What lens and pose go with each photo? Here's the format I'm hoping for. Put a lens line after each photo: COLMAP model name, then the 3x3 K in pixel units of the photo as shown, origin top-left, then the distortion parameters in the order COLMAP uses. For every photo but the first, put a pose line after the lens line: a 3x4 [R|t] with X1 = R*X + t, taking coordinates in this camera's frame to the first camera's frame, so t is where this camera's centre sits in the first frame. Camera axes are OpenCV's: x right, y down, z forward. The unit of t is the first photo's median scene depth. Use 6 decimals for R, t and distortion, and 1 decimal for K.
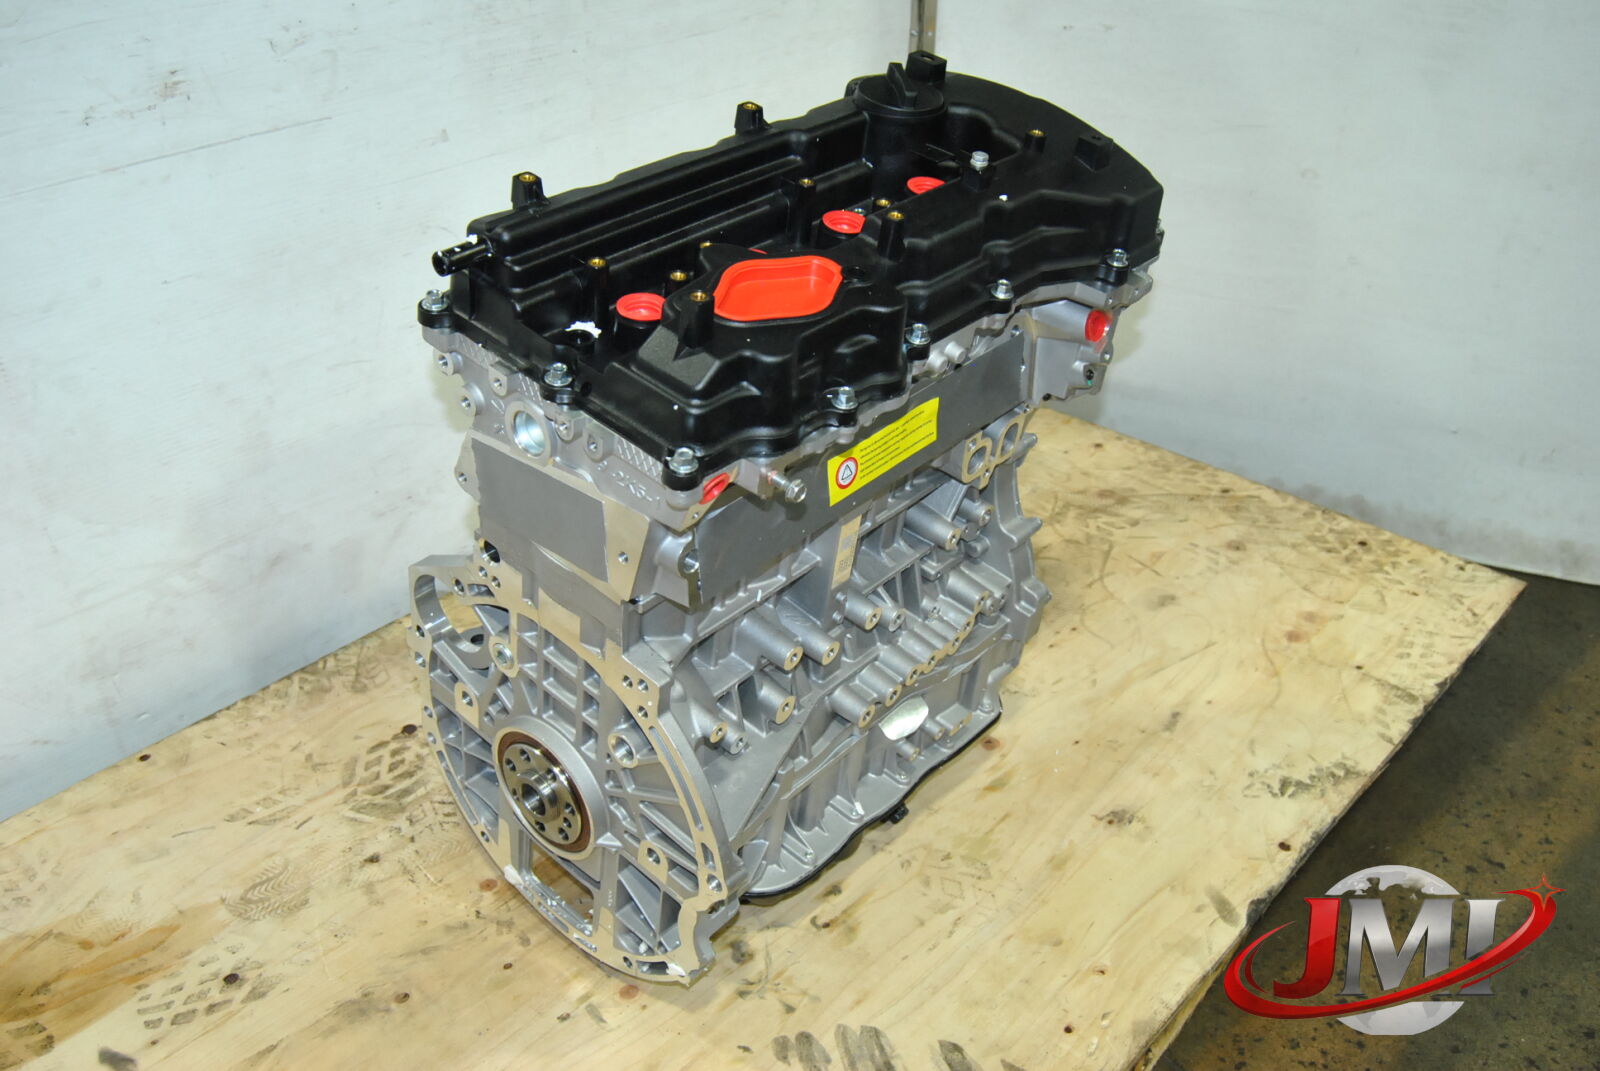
lens RADIAL K [[1467.7, 0, 805.3], [0, 1467.7, 552.4], [0, 0, 1]] dist [-0.089588, 0.046629]
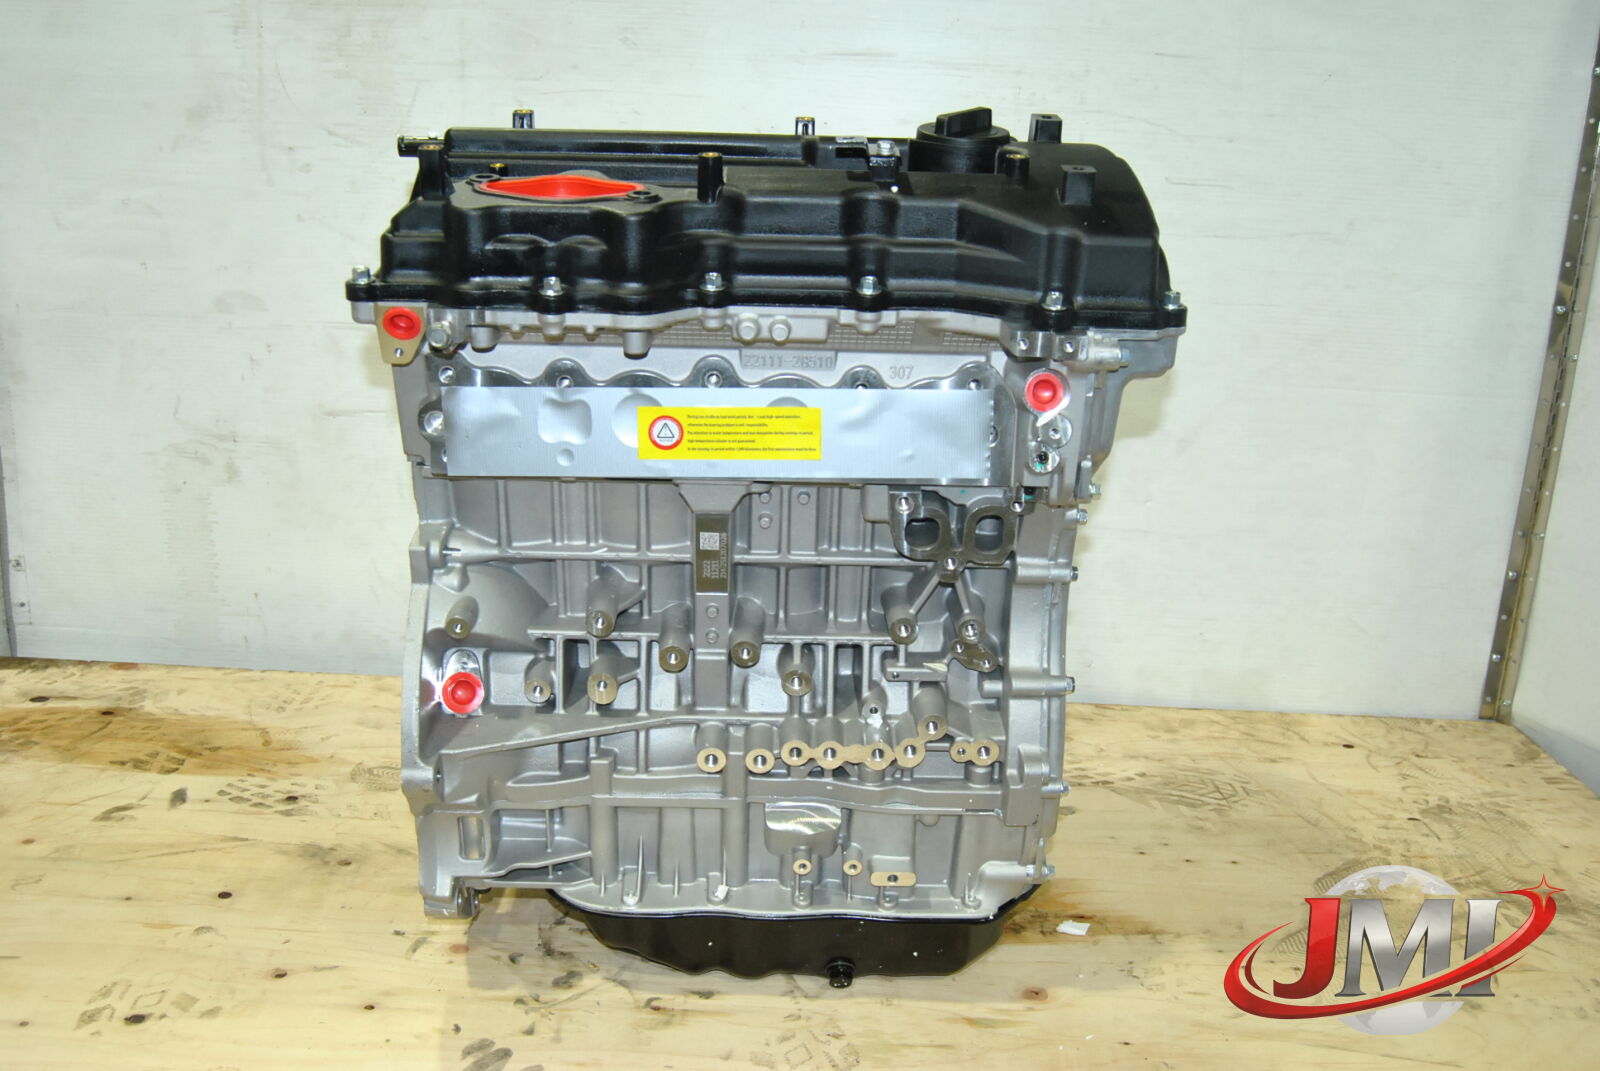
lens RADIAL K [[1507.0, 0, 811.5], [0, 1507.0, 539.1], [0, 0, 1]] dist [-0.085635, 0.042552]
pose [[0.670111, 0.225038, -0.707325, 0.575039], [-0.428165, 0.895604, -0.120697, 0.061580], [0.606322, 0.383732, 0.696508, 0.280544]]
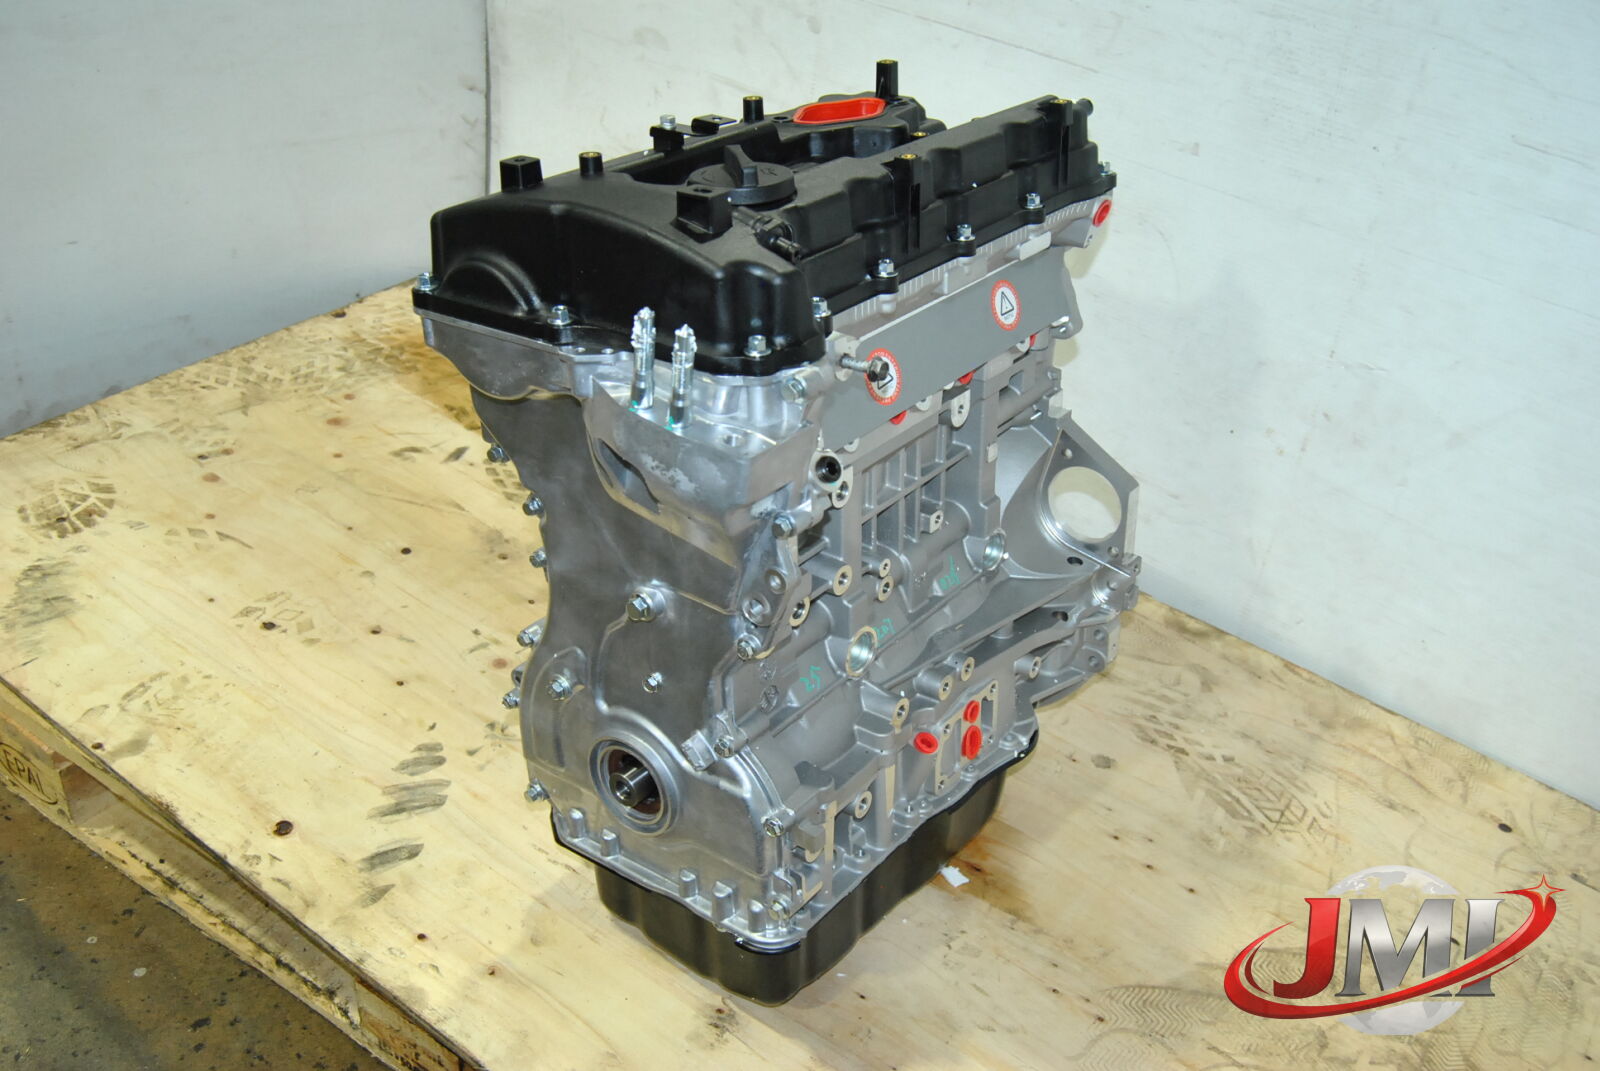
lens RADIAL K [[1507.0, 0, 811.5], [0, 1507.0, 539.1], [0, 0, 1]] dist [-0.085635, 0.042552]
pose [[0.091488, 0.570235, -0.816372, 0.744440], [-0.607954, 0.681278, 0.407740, -0.381719], [0.788684, 0.459013, 0.409005, 0.530687]]
